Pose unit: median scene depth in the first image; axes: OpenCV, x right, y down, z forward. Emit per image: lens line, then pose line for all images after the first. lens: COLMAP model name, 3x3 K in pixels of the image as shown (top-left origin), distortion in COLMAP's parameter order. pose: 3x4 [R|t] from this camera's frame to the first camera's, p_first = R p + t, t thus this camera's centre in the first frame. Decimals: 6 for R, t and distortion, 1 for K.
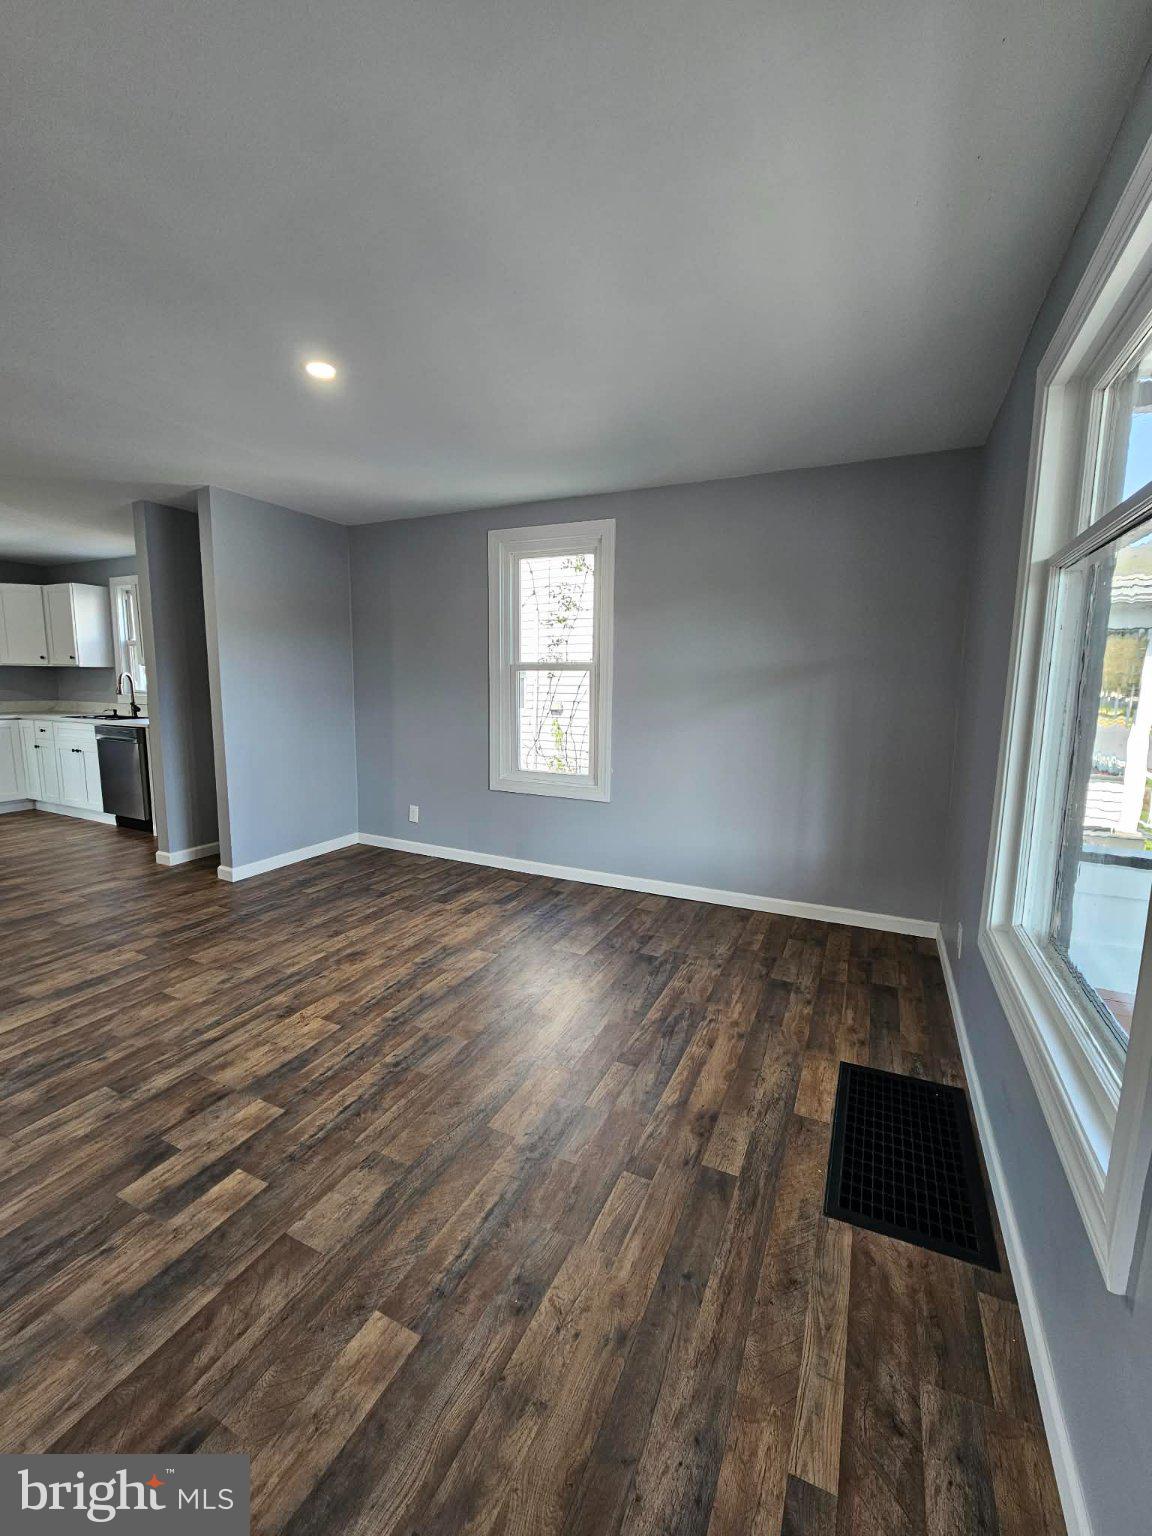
lens RADIAL K [[629.8, 0, 567.2], [0, 629.8, 762.7], [0, 0, 1]] dist [-0.001947, -0.000945]
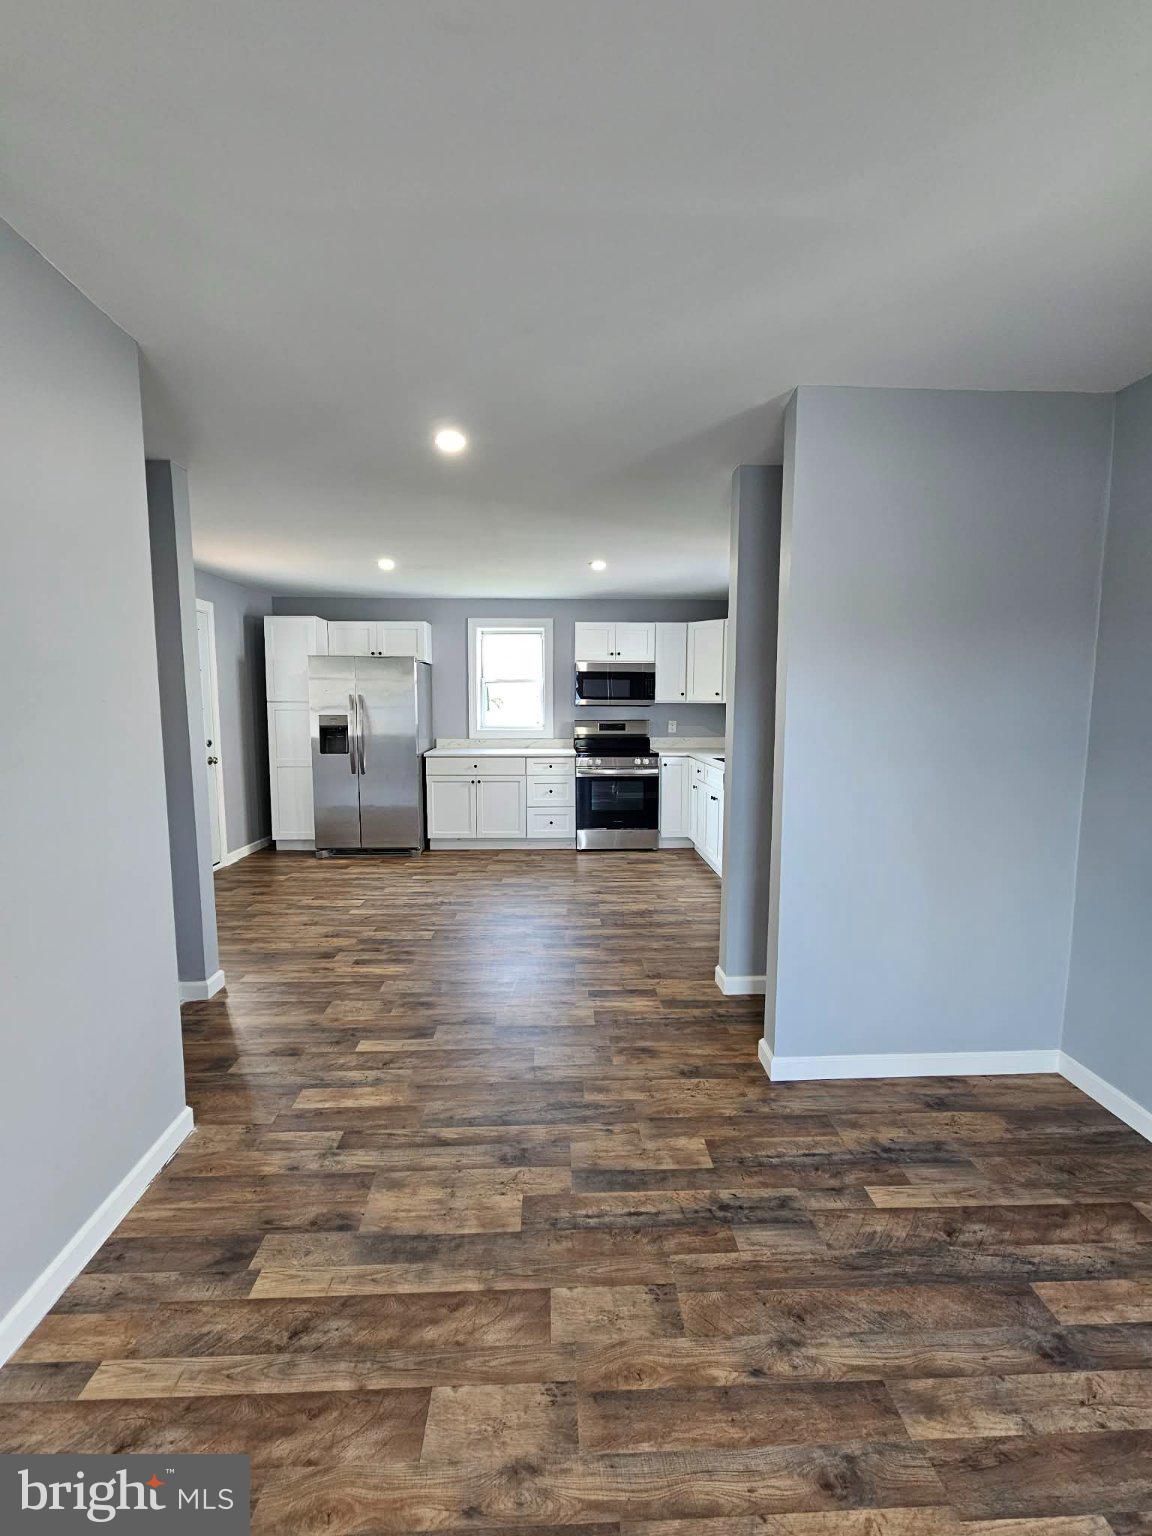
lens RADIAL K [[629.8, 0, 564.9], [0, 629.8, 769.4], [0, 0, 1]] dist [-0.001947, -0.000945]
pose [[0.469946, 0.081182, -0.878954, -0.166347], [-0.108725, 0.993503, 0.033630, -0.112850], [0.875974, 0.079759, 0.475719, 0.658007]]
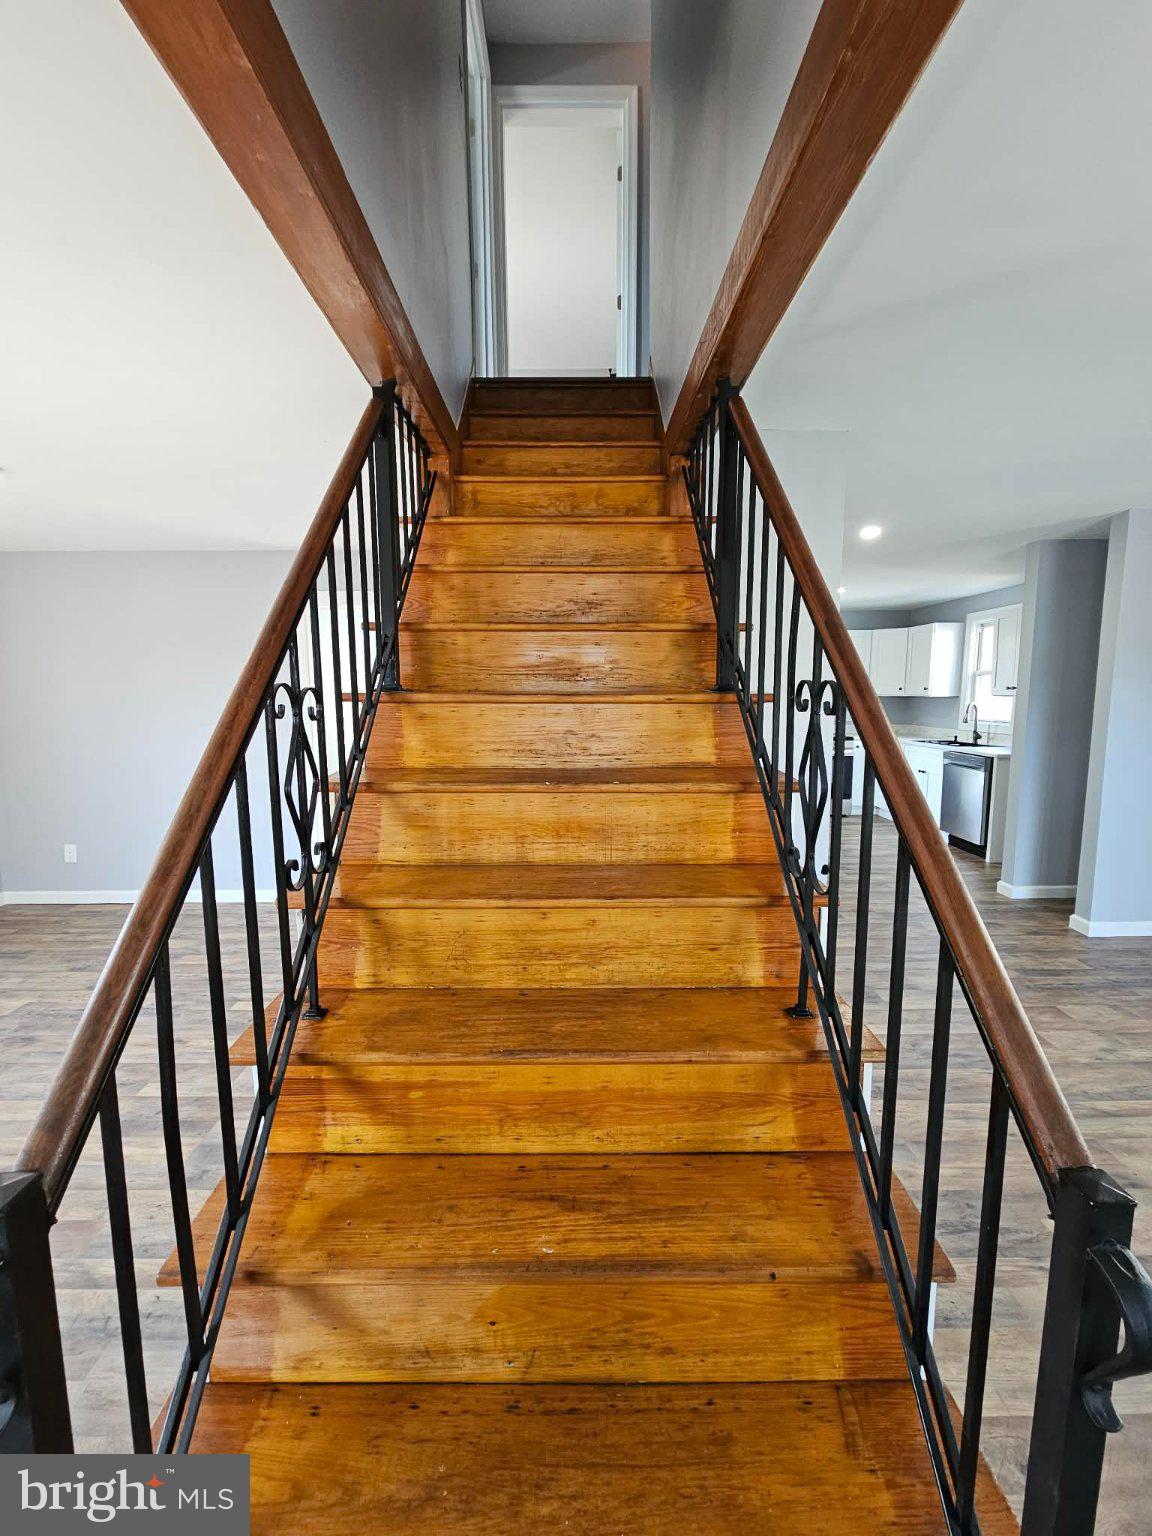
lens RADIAL K [[629.8, 0, 568.9], [0, 629.8, 759.2], [0, 0, 1]] dist [-0.001947, -0.000945]
pose [[0.441999, 0.079100, -0.893521, -0.086290], [-0.107172, 0.993626, 0.034947, -0.020979], [0.890590, 0.080314, 0.447659, -0.123848]]
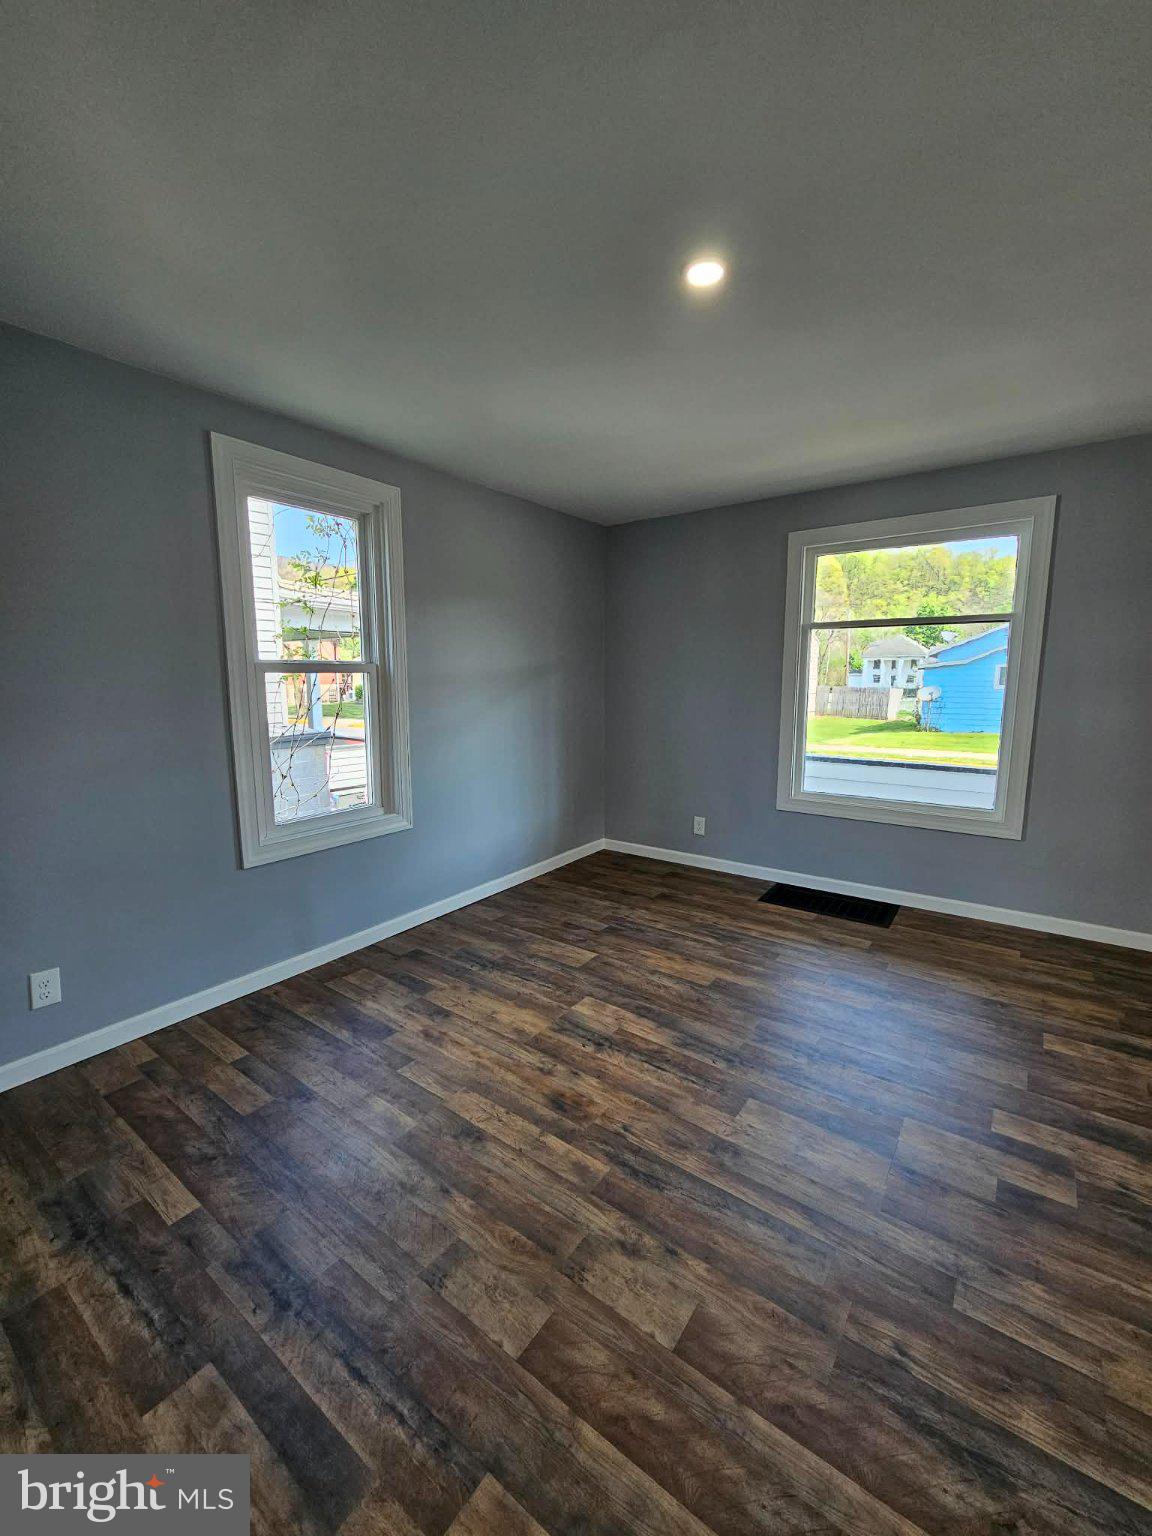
lens RADIAL K [[629.8, 0, 560.0], [0, 629.8, 779.0], [0, 0, 1]] dist [-0.001947, -0.000945]
pose [[0.179154, -0.177109, 0.967748, -0.848817], [0.130674, 0.979231, 0.155019, -0.130116], [-0.975104, 0.098687, 0.198577, 0.757385]]
